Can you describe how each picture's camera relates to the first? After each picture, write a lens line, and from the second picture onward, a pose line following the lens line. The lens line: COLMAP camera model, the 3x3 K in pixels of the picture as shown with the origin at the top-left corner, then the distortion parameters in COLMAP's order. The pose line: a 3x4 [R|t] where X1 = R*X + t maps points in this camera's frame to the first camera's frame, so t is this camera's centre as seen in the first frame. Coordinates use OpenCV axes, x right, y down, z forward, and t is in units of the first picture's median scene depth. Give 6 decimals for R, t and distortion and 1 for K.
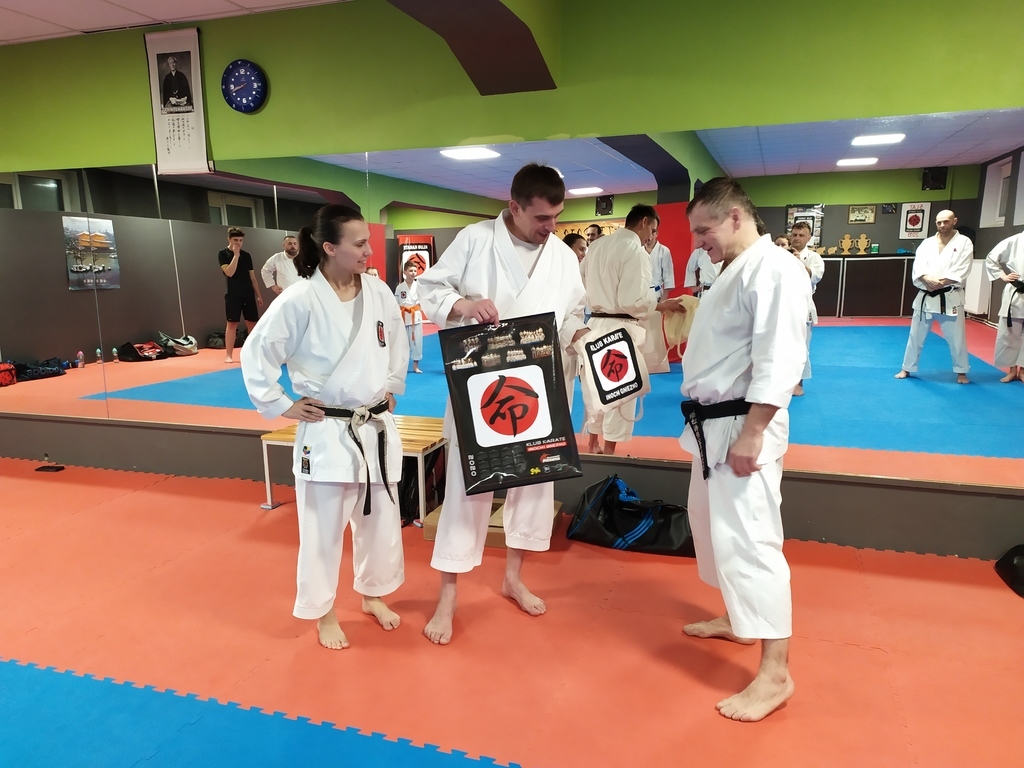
lens RADIAL K [[752.2, 0, 512.0], [0, 752.2, 384.0], [0, 0, 1]] dist [0.095441, -0.107159]
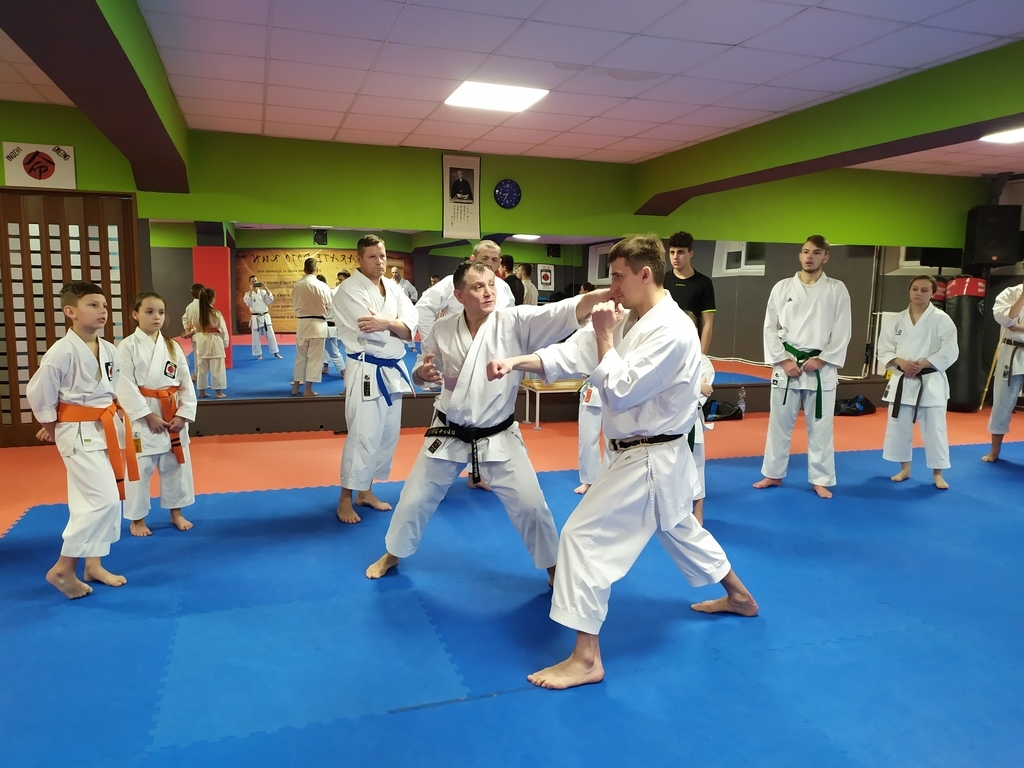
lens RADIAL K [[759.2, 0, 512.0], [0, 759.2, 384.0], [0, 0, 1]] dist [0.057516, -0.053289]
pose [[0.802956, -0.047071, 0.594177, -0.409538], [0.081954, 0.996128, -0.031836, 0.031200], [-0.590378, 0.074258, 0.803704, -0.113835]]
